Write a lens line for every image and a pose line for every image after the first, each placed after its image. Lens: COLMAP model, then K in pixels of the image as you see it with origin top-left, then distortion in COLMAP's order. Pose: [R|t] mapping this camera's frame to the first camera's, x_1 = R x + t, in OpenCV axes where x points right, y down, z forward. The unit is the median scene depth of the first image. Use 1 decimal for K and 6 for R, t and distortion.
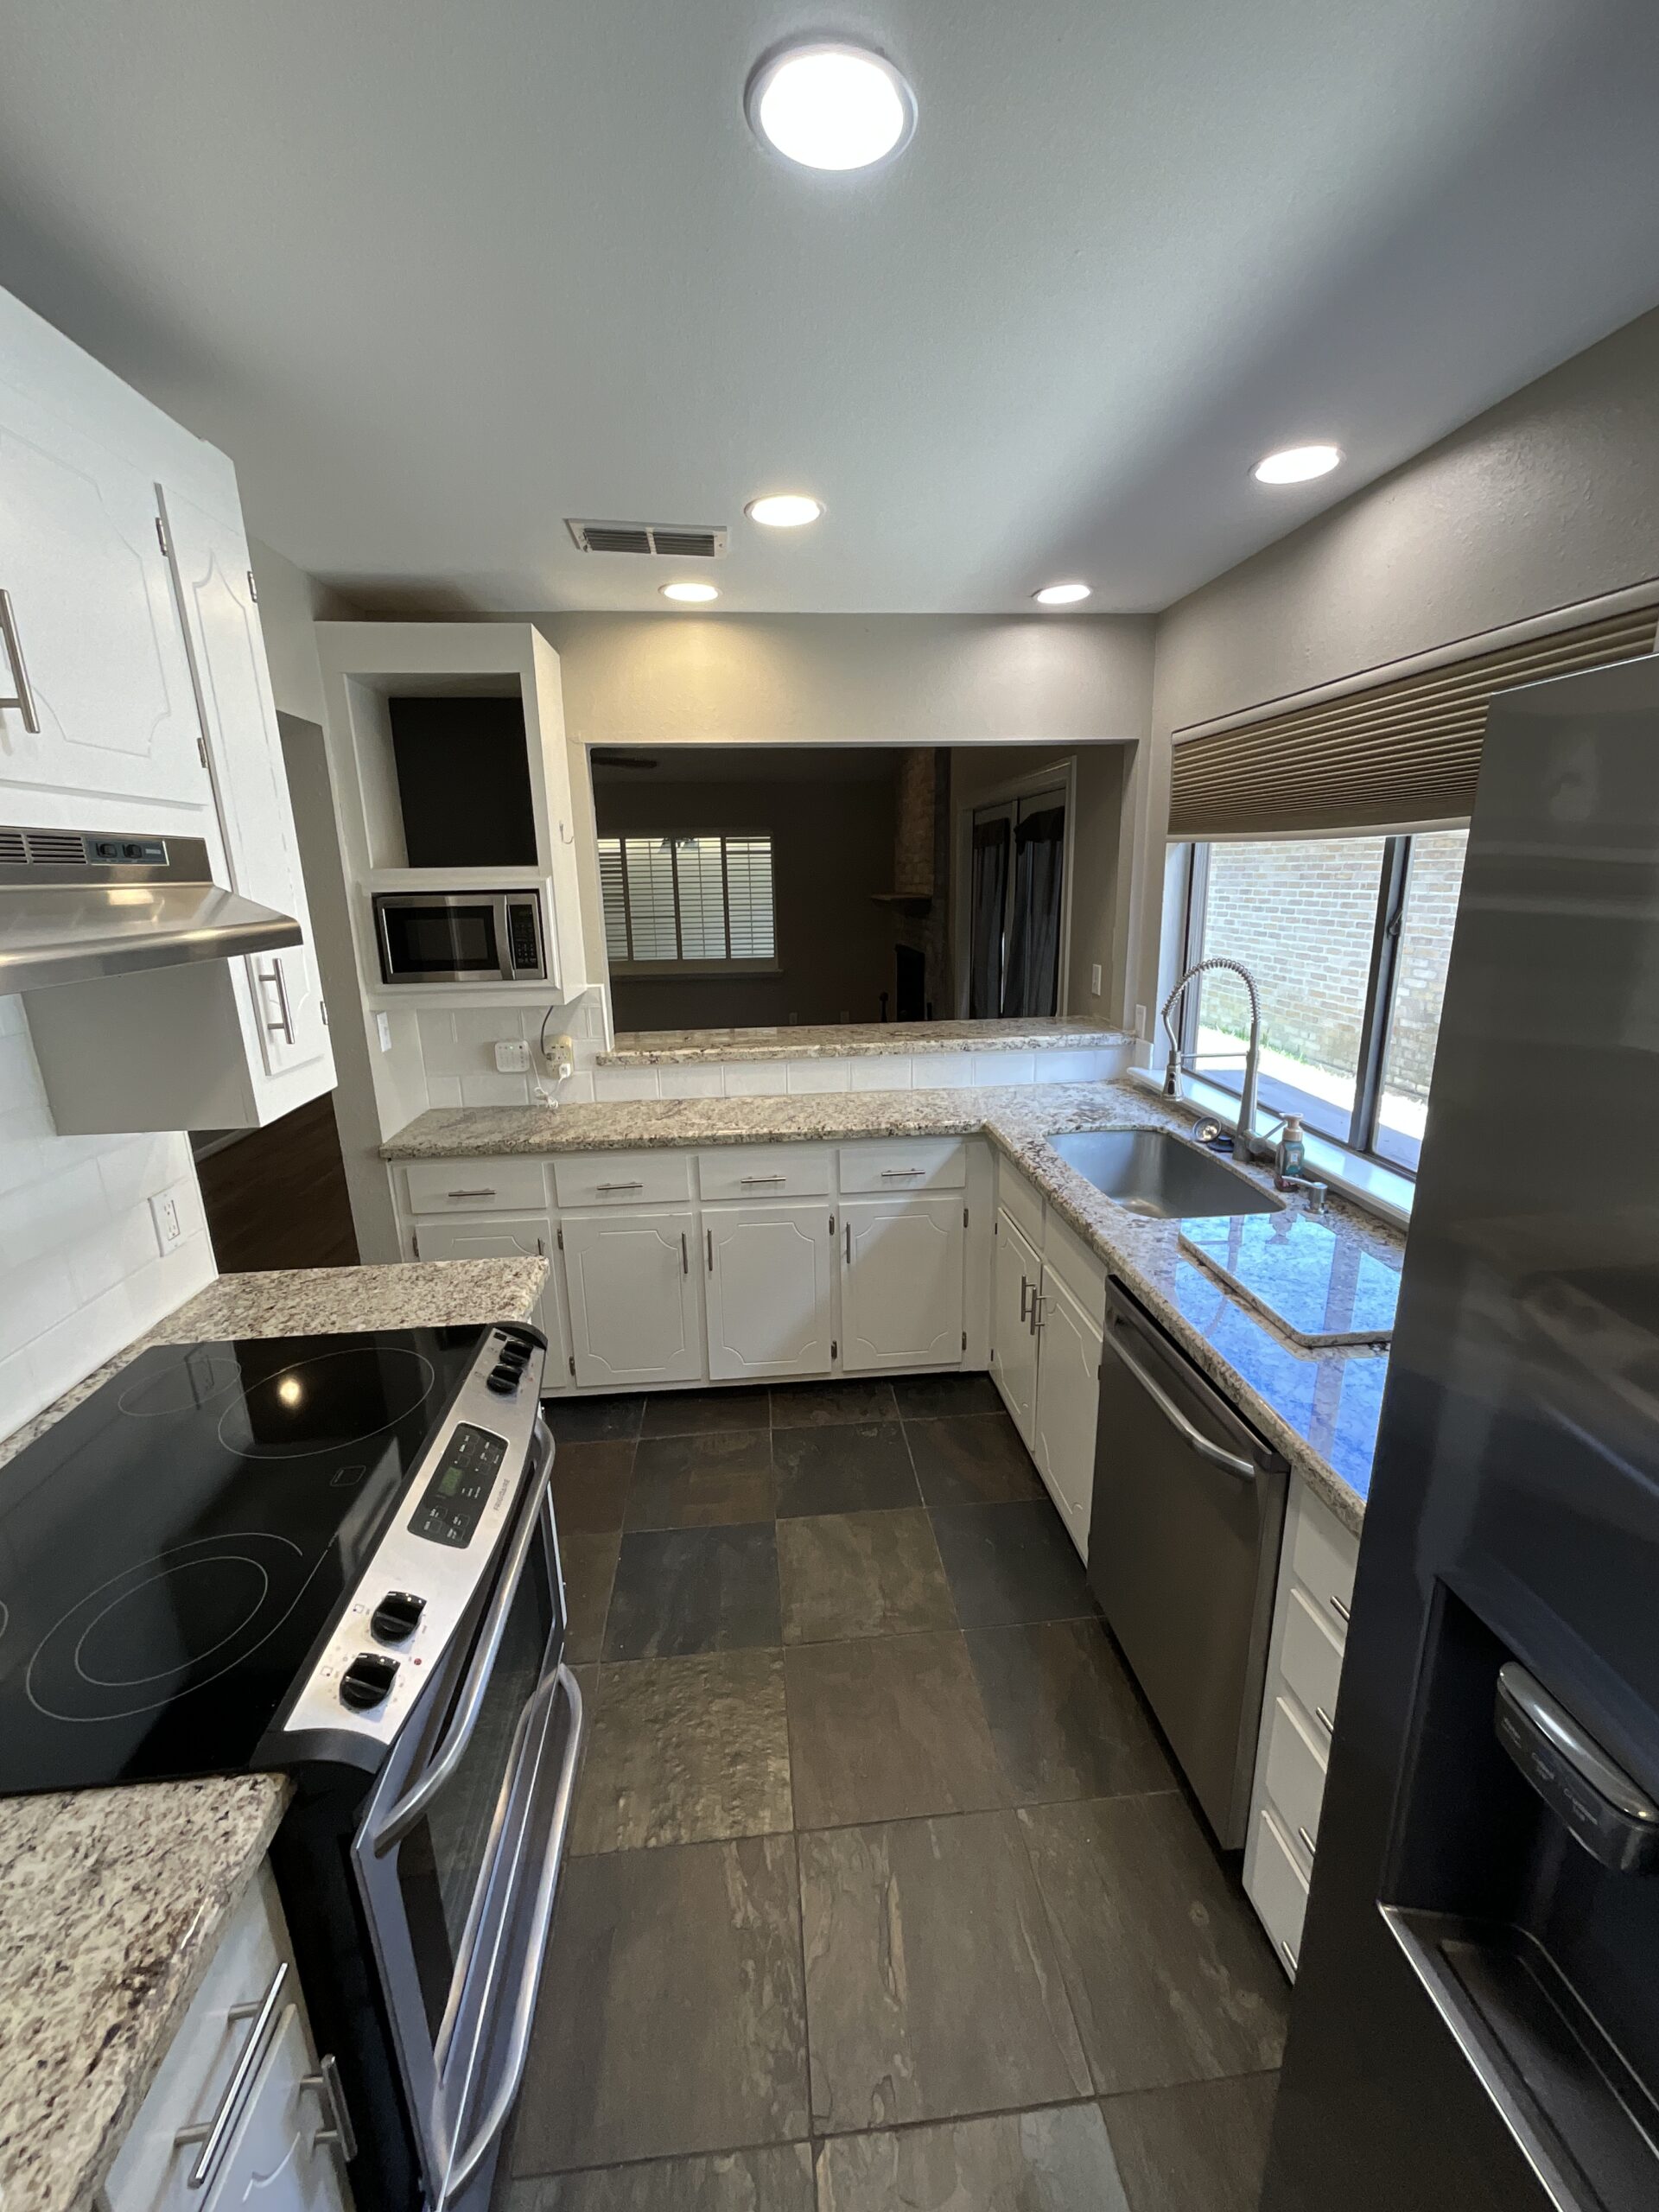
lens RADIAL K [[898.2, 0, 831.3], [0, 898.2, 1102.6], [0, 0, 1]] dist [0.001092, 0.000775]
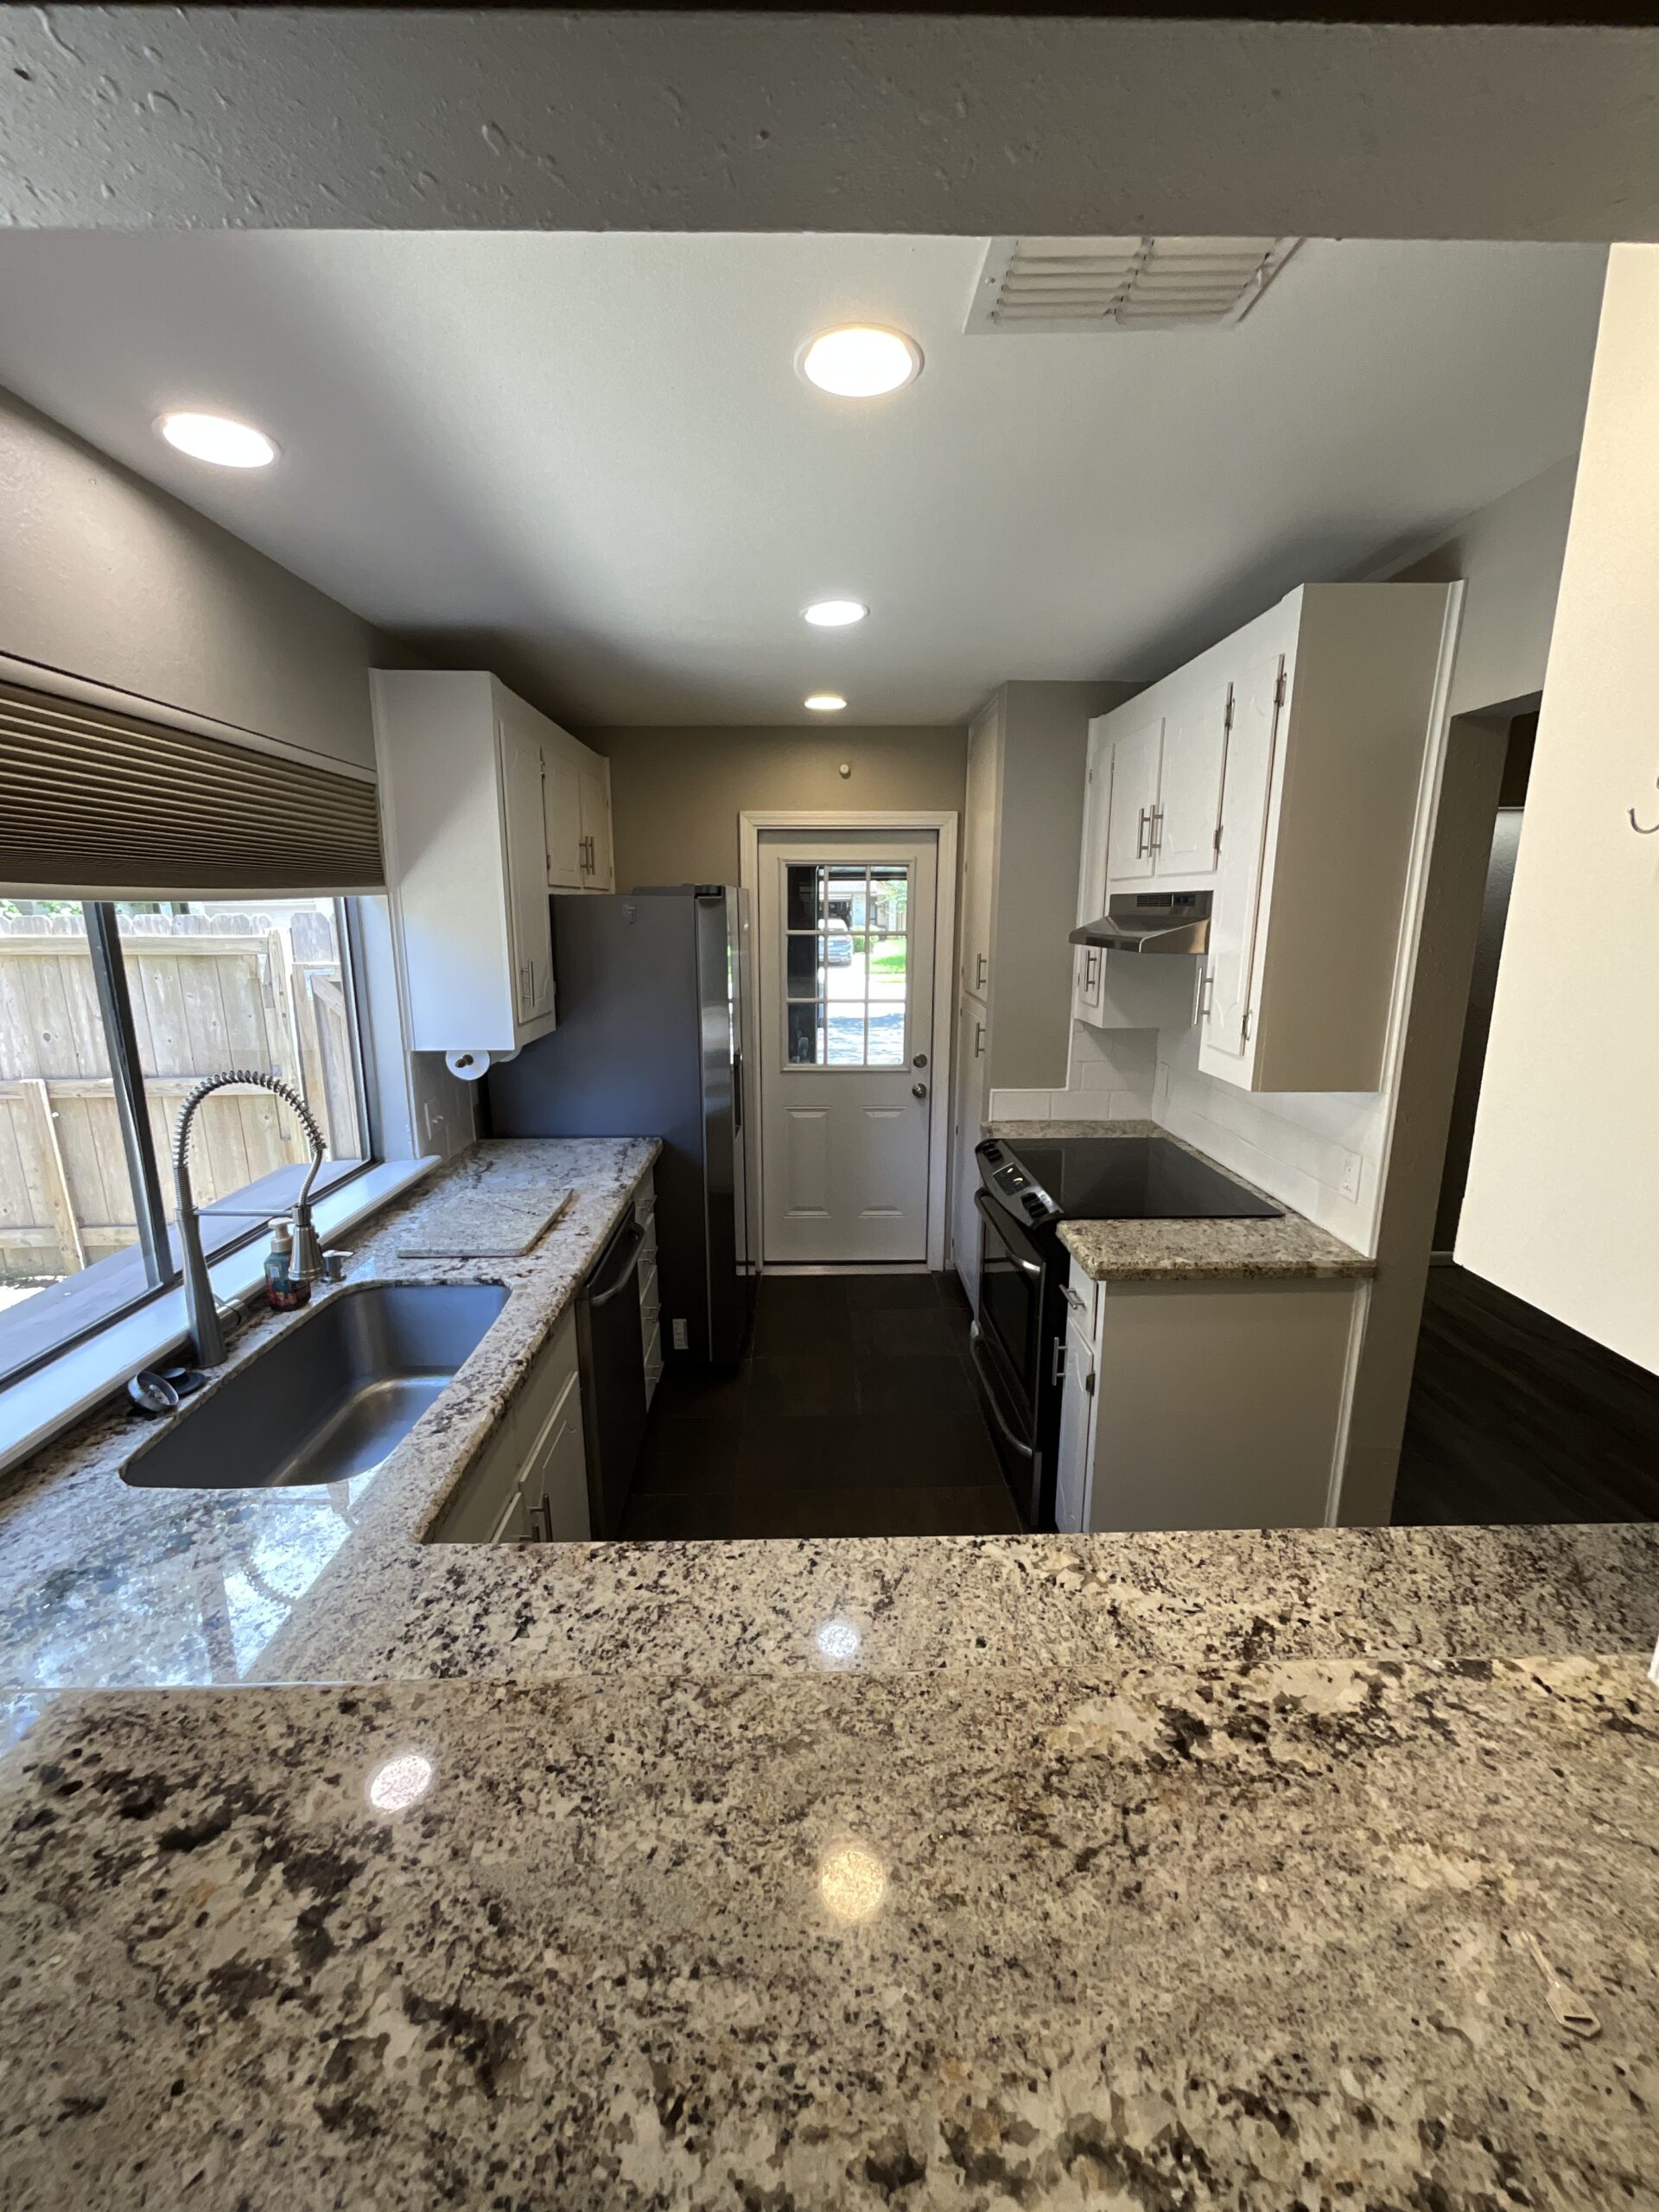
lens RADIAL K [[898.2, 0, 831.3], [0, 898.2, 1102.6], [0, 0, 1]] dist [0.001092, 0.000775]
pose [[-0.997300, 0.008384, 0.072957, -0.076120], [0.040540, 0.891221, 0.451754, -0.497392], [-0.061234, 0.453491, -0.889155, 1.853519]]
